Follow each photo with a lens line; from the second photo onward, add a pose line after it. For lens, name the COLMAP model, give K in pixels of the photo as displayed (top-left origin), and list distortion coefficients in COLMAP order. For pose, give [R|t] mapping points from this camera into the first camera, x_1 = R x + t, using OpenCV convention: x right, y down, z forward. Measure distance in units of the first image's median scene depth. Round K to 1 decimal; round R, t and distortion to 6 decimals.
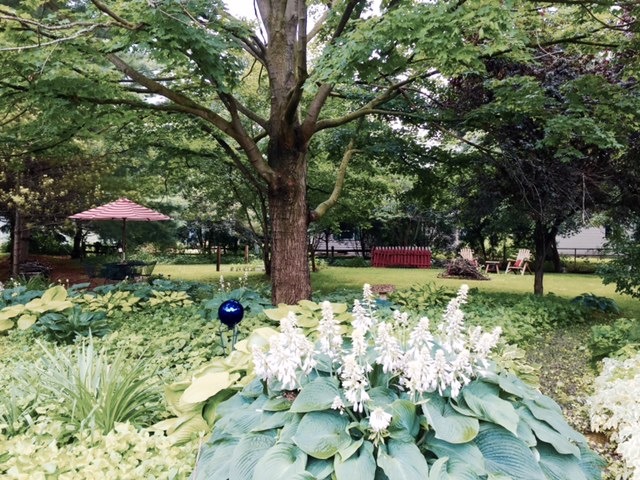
lens RADIAL K [[547.6, 0, 319.4], [0, 547.6, 240.1], [0, 0, 1]] dist [0.081134, -0.111004]
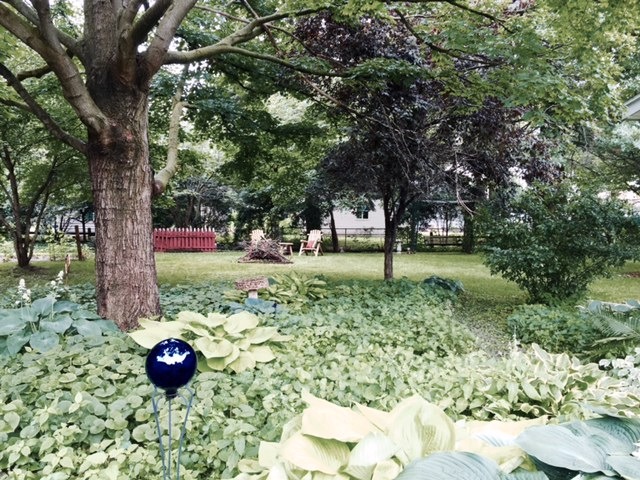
lens RADIAL K [[547.6, 0, 320.4], [0, 547.6, 238.4], [0, 0, 1]] dist [0.081134, -0.111004]
pose [[0.885397, -0.016867, 0.464529, -0.084343], [0.001667, 0.999450, 0.033112, -0.000452], [-0.464832, -0.028543, 0.884939, 0.147574]]
